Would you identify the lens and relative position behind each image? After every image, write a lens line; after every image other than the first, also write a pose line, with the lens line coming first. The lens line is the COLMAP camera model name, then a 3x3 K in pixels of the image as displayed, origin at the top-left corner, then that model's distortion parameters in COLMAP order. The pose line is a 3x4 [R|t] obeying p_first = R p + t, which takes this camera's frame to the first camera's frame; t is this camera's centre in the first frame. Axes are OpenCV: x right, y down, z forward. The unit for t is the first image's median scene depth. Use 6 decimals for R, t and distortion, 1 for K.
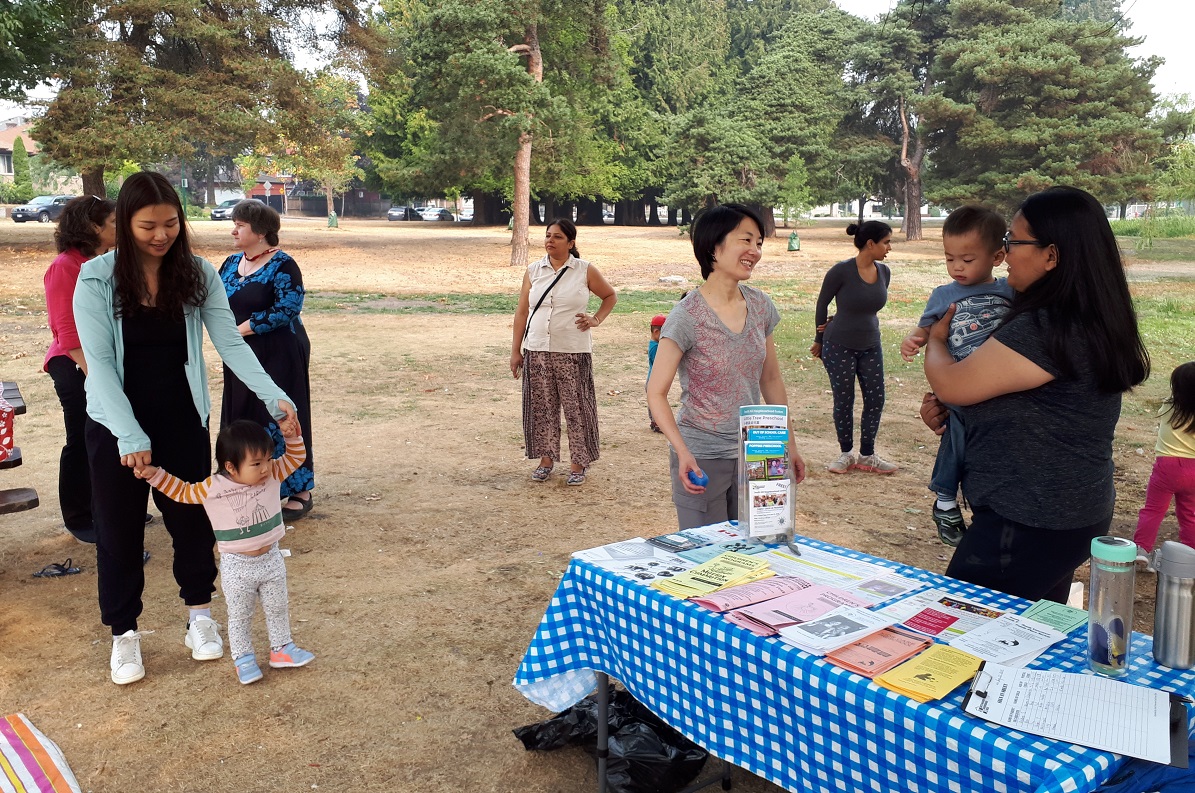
lens RADIAL K [[892.2, 0, 596.9], [0, 892.2, 384.5], [0, 0, 1]] dist [-0.045184, 0.001285]
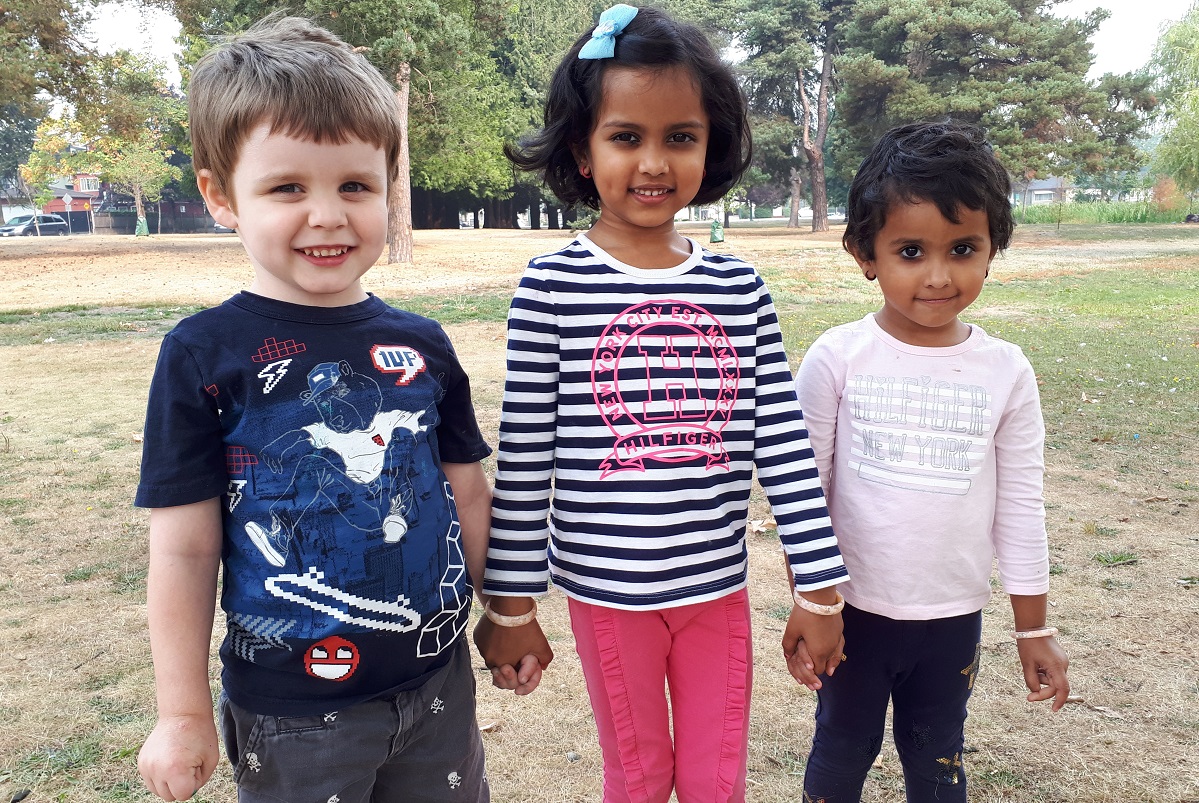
lens RADIAL K [[948.9, 0, 599.5], [0, 948.9, 401.5], [0, 0, 1]] dist [-0.058769, 0.048013]
pose [[0.987544, -0.058431, 0.146095, -0.026604], [0.058475, 0.998281, 0.003996, -0.008338], [-0.146077, 0.004597, 0.989263, 0.123592]]
